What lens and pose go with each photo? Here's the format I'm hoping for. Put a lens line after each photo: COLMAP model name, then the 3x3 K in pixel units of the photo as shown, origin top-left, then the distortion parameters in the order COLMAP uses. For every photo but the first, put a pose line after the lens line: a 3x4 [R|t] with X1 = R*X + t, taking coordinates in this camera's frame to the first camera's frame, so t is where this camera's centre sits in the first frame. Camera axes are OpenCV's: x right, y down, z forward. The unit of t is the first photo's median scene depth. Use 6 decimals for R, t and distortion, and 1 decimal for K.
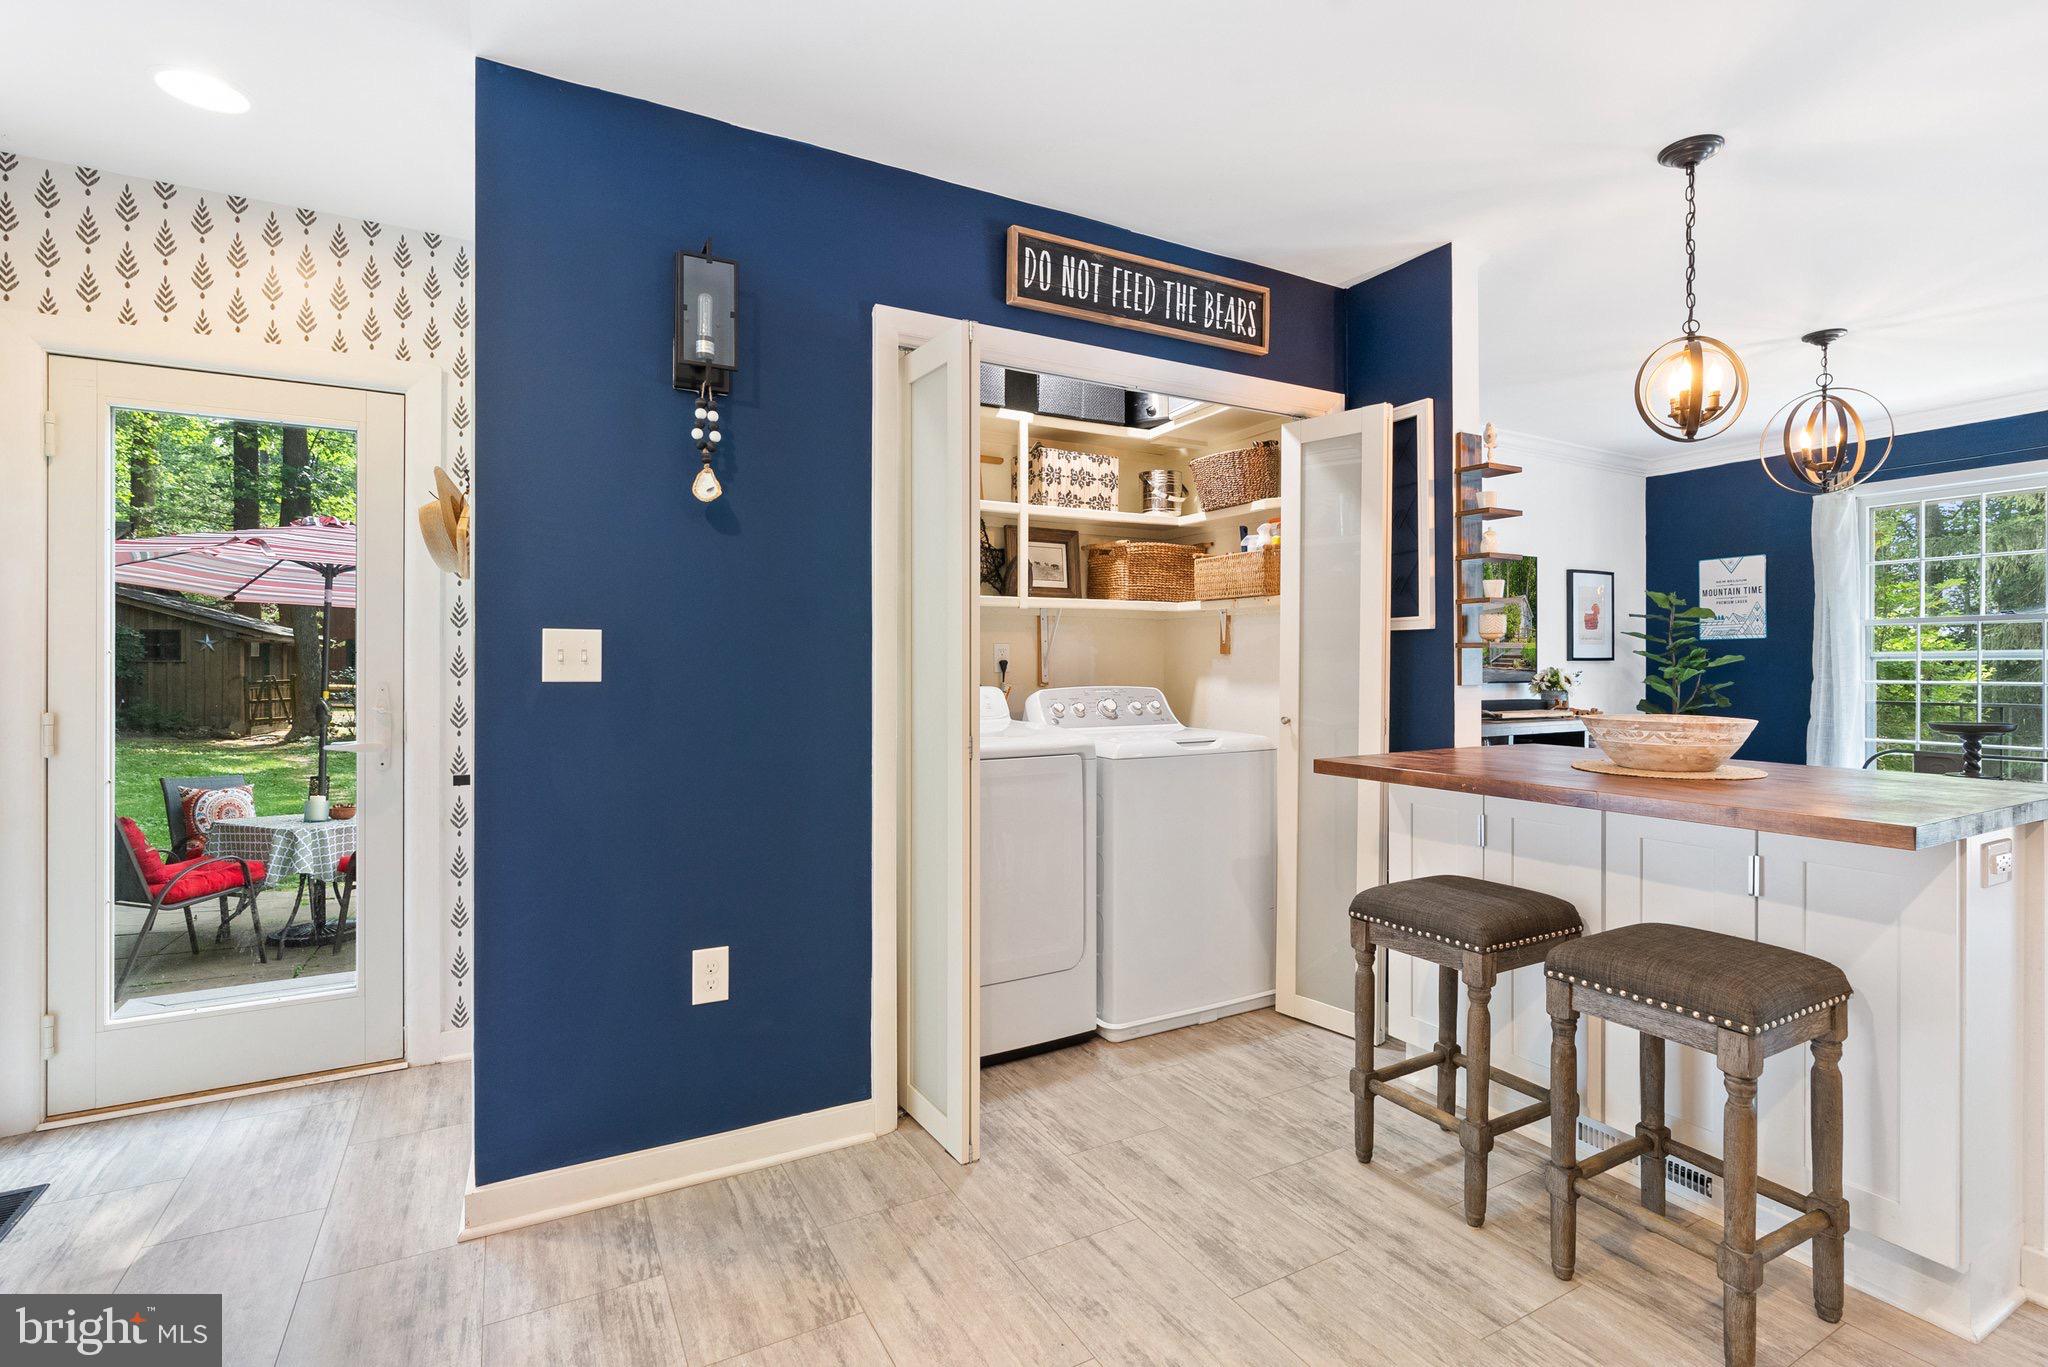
lens RADIAL K [[965.5, 0, 1032.7], [0, 965.5, 667.9], [0, 0, 1]] dist [-0.012883, 0.000180]
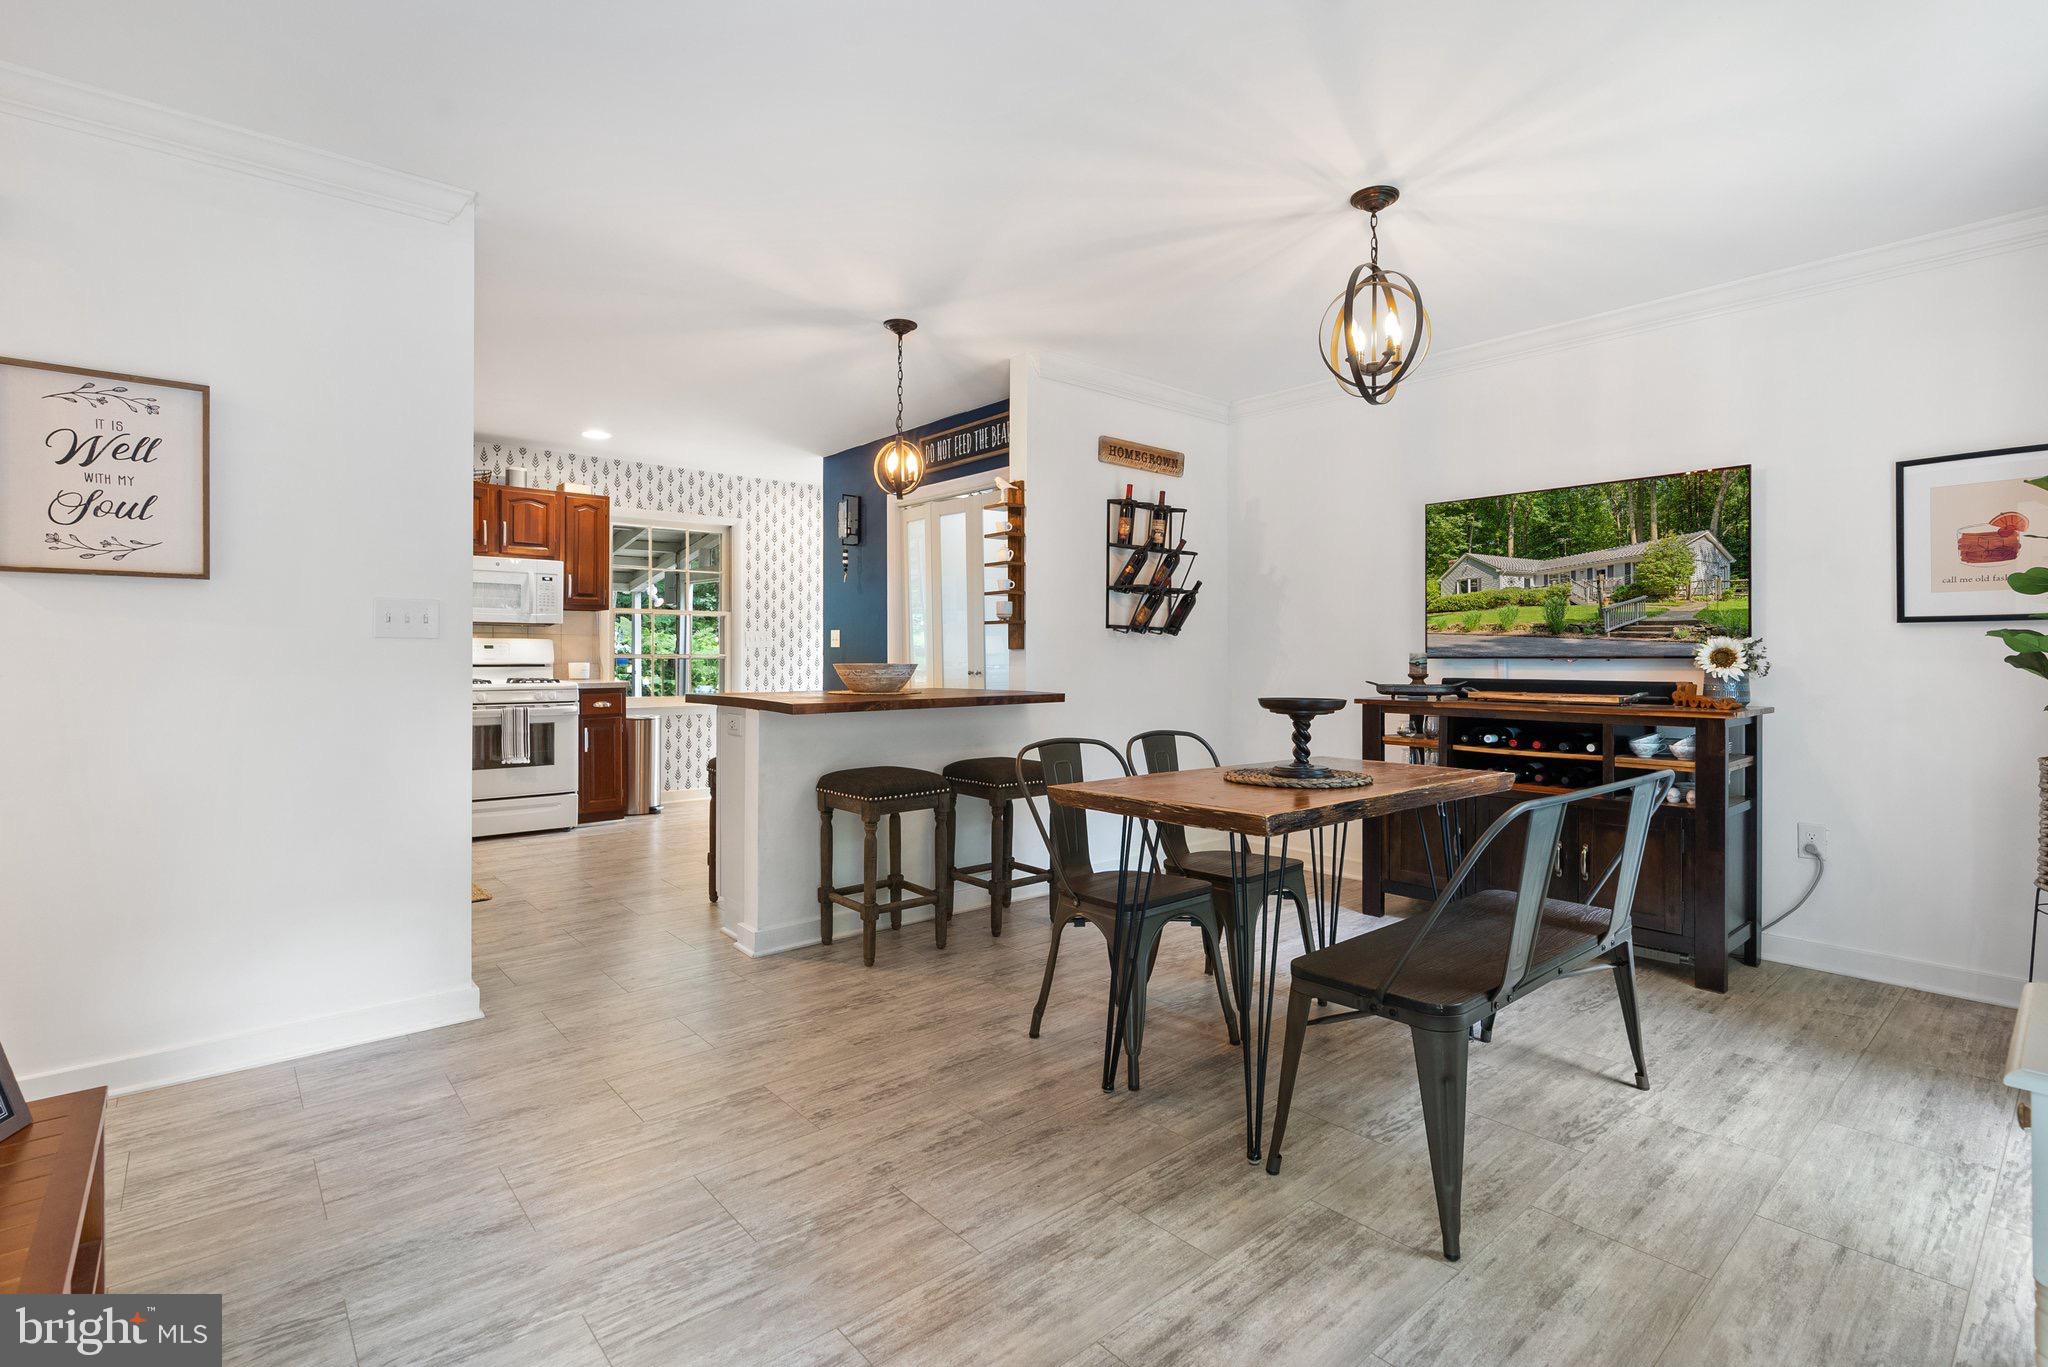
lens RADIAL K [[926.6, 0, 1054.2], [0, 926.6, 674.1], [0, 0, 1]] dist [-0.055994, 0.049602]
pose [[0.226192, 0.020862, -0.973859, 1.816982], [-0.005117, 0.999782, 0.020228, 0.024559], [0.974069, 0.000408, 0.226250, 0.716738]]
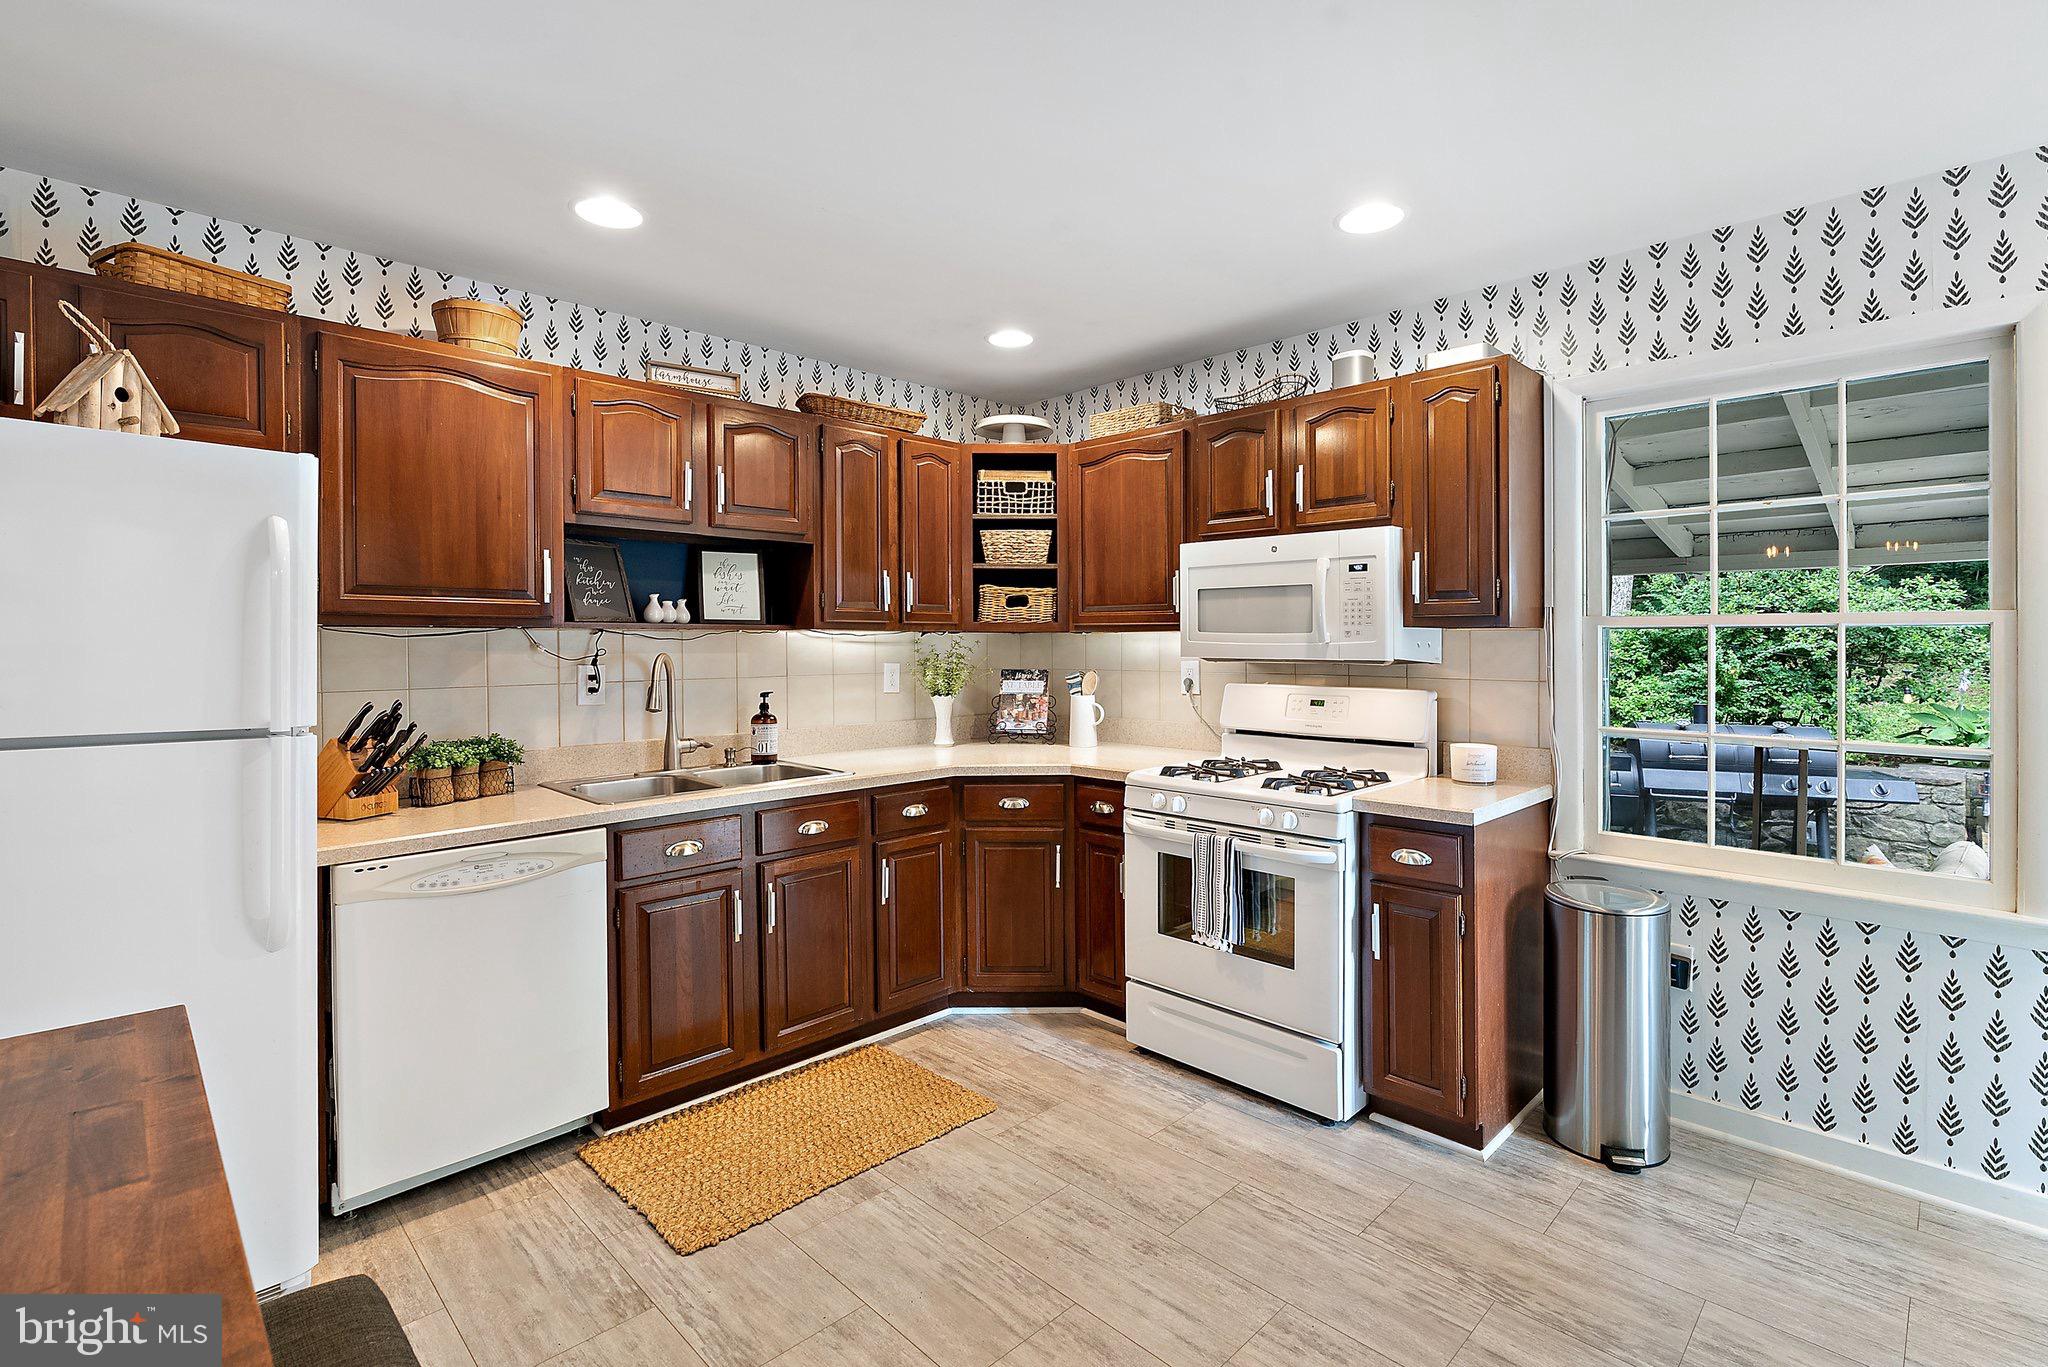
lens RADIAL K [[951.3, 0, 1031.1], [0, 951.3, 644.5], [0, 0, 1]] dist [-0.016047, 0.008643]
pose [[-0.962542, -0.000539, -0.271132, 0.242762], [-0.001400, 0.999995, 0.002982, -0.058421], [0.271129, 0.003250, -0.962538, 0.940263]]
